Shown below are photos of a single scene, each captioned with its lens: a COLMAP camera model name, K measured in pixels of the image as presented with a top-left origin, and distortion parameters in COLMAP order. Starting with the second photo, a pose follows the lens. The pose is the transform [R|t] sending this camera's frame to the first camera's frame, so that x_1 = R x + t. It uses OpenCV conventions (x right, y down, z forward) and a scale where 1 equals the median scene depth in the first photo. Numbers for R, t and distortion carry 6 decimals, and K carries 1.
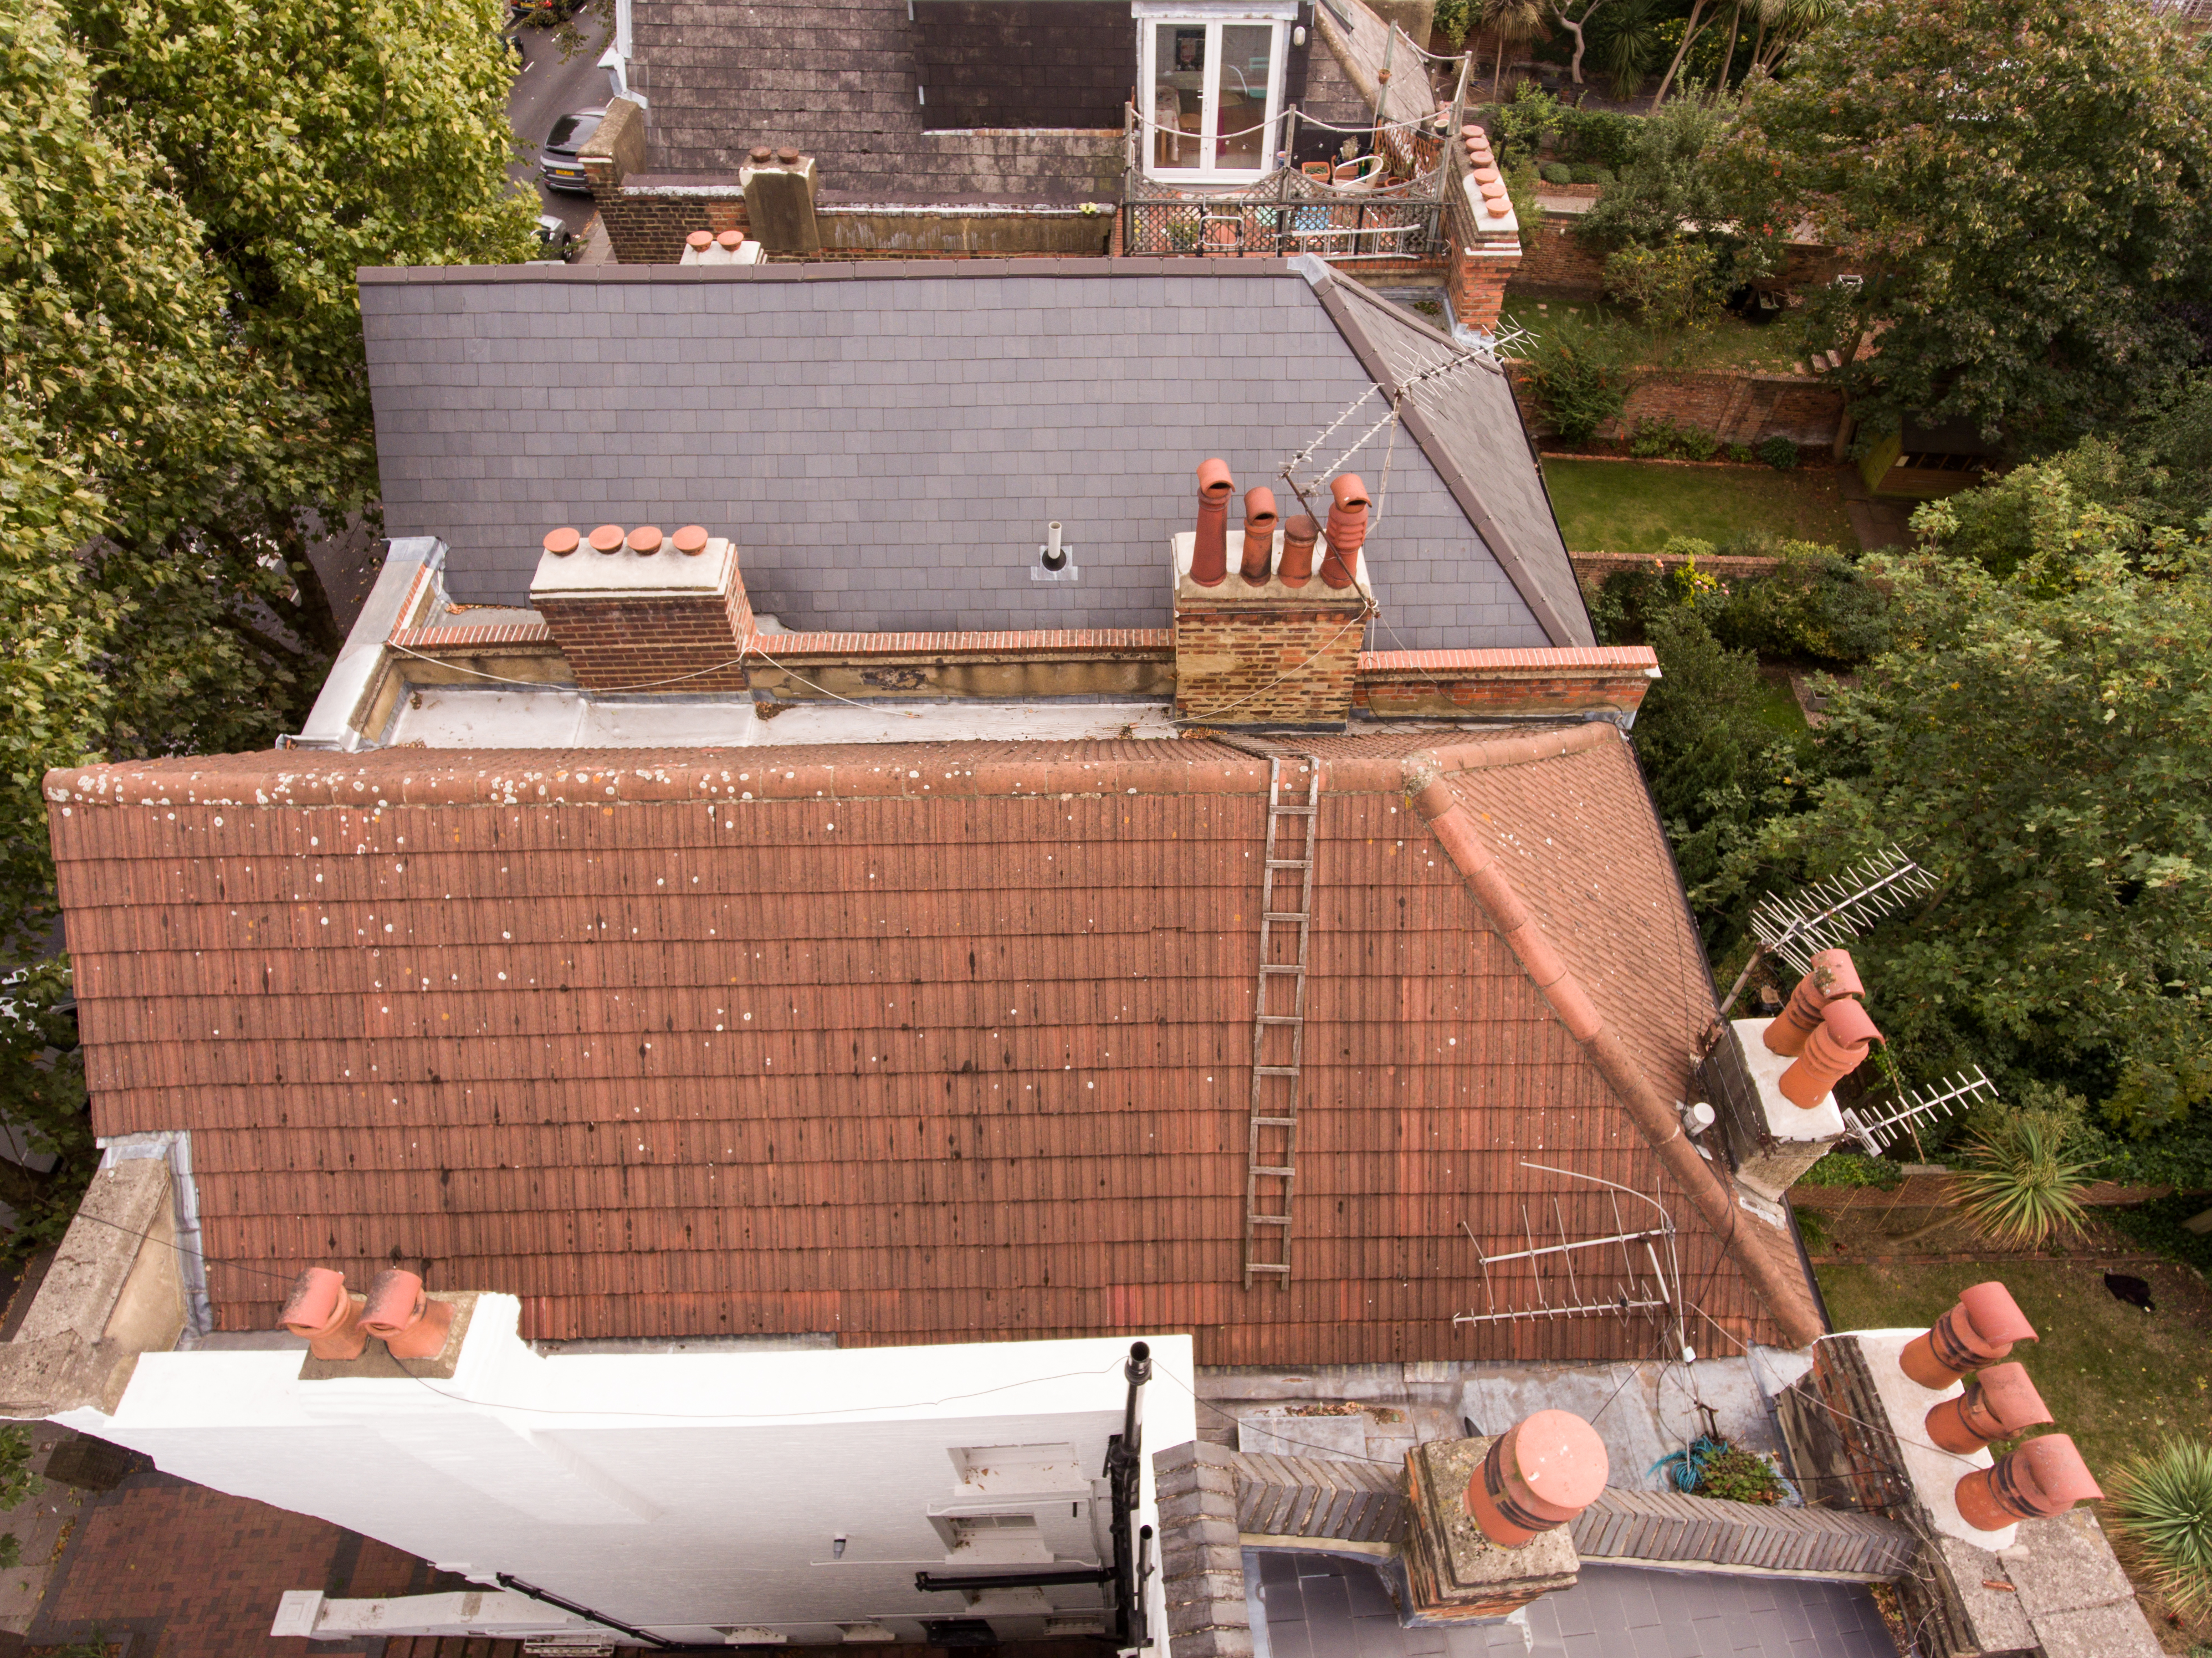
lens RADIAL K [[1292.2, 0, 1110.2], [0, 1292.2, 856.4], [0, 0, 1]] dist [0.000253, 0.000539]
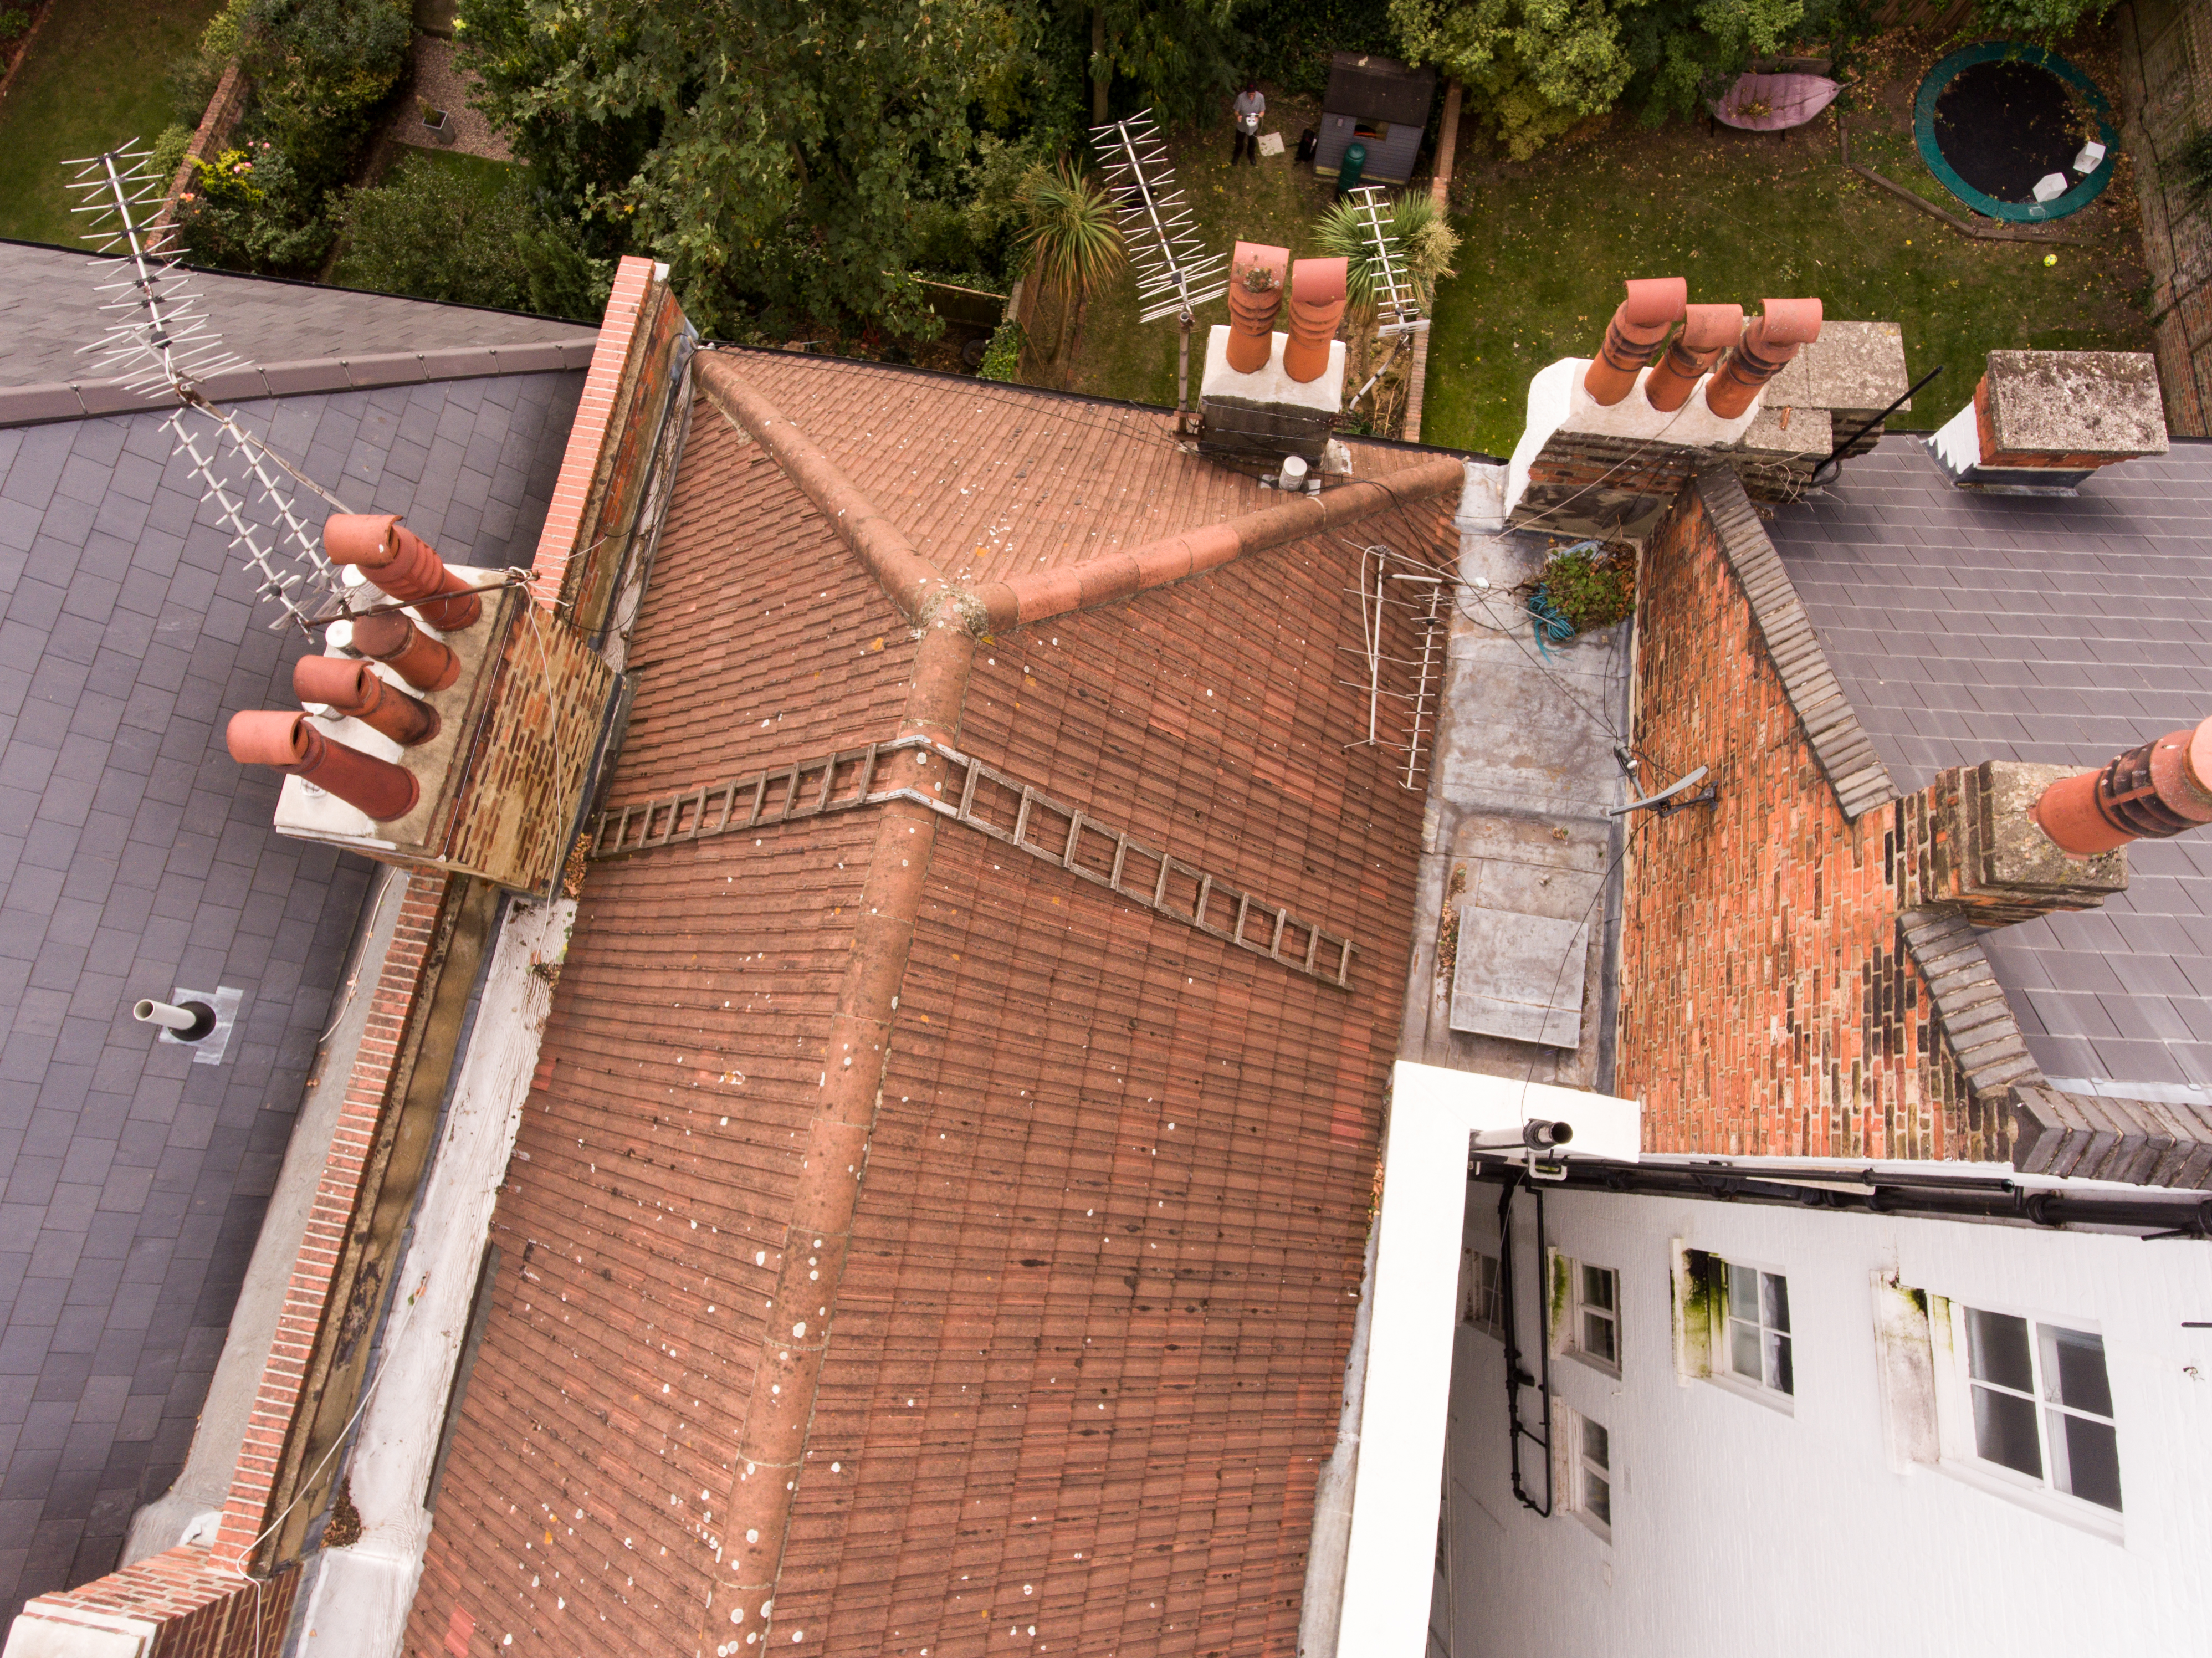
lens RADIAL K [[1292.2, 0, 1110.2], [0, 1292.2, 856.4], [0, 0, 1]] dist [0.000253, 0.000539]
pose [[0.176390, -0.959107, 0.221361, -0.037595], [0.792328, 0.271783, 0.546214, -0.331521], [-0.584040, 0.079044, 0.807867, 0.342283]]
